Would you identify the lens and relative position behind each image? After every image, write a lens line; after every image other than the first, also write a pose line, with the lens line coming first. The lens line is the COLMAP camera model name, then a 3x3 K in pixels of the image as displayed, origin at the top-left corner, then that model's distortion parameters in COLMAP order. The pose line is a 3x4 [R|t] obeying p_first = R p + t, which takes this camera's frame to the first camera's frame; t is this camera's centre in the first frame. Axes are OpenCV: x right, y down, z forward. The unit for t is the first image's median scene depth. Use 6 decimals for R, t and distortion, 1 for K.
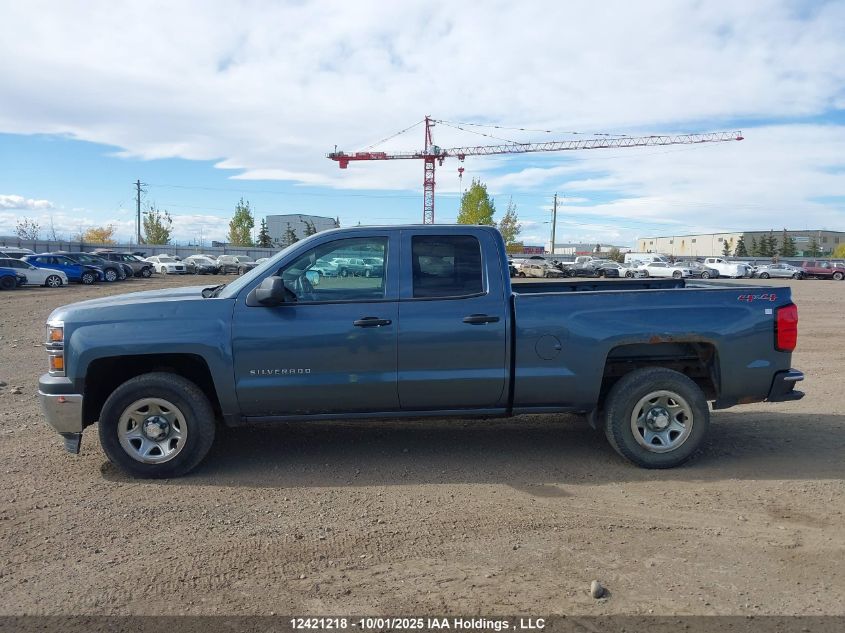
lens RADIAL K [[668.5, 0, 425.5], [0, 668.5, 319.6], [0, 0, 1]] dist [-0.025270, -0.001040]
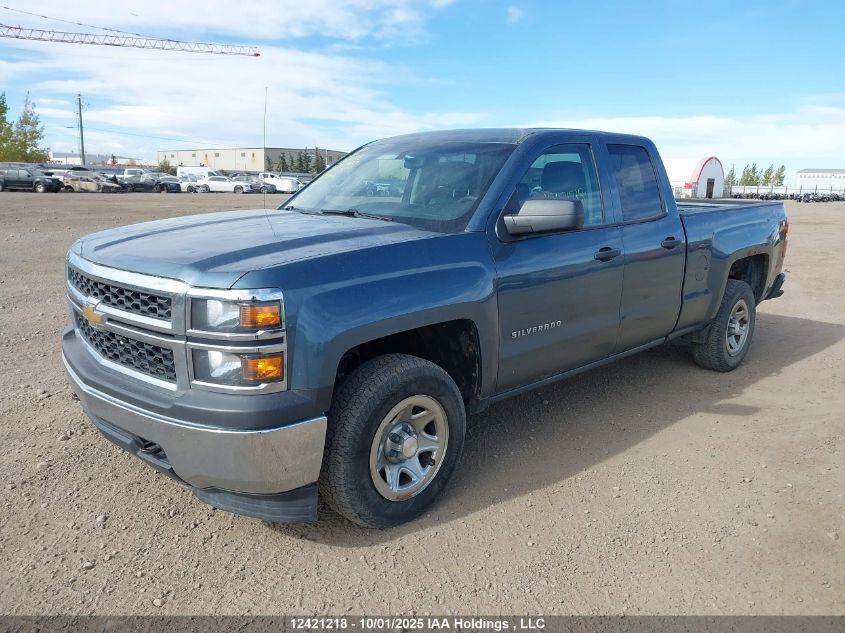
lens RADIAL K [[668.5, 0, 423.0], [0, 668.5, 316.9], [0, 0, 1]] dist [-0.025270, -0.001040]
pose [[0.745343, -0.116704, 0.656388, -0.070009], [0.035650, 0.990127, 0.135561, -0.003219], [-0.665728, -0.077639, 0.742145, 0.047690]]
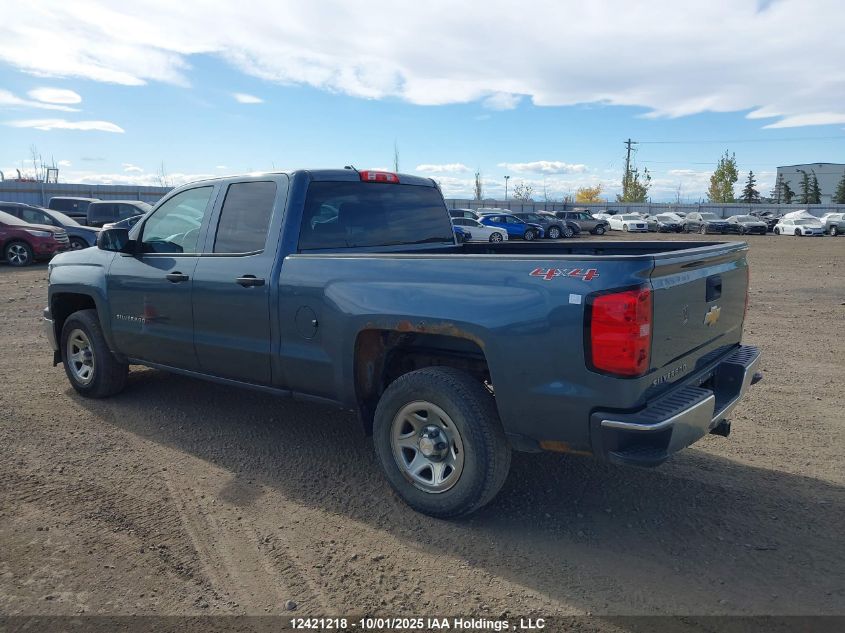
lens RADIAL K [[668.5, 0, 422.2], [0, 668.5, 312.9], [0, 0, 1]] dist [-0.025270, -0.001040]
pose [[0.731359, 0.083262, -0.676891, 0.074120], [-0.047664, 0.996333, 0.071056, -0.002909], [0.680325, -0.019704, 0.732646, 0.045253]]
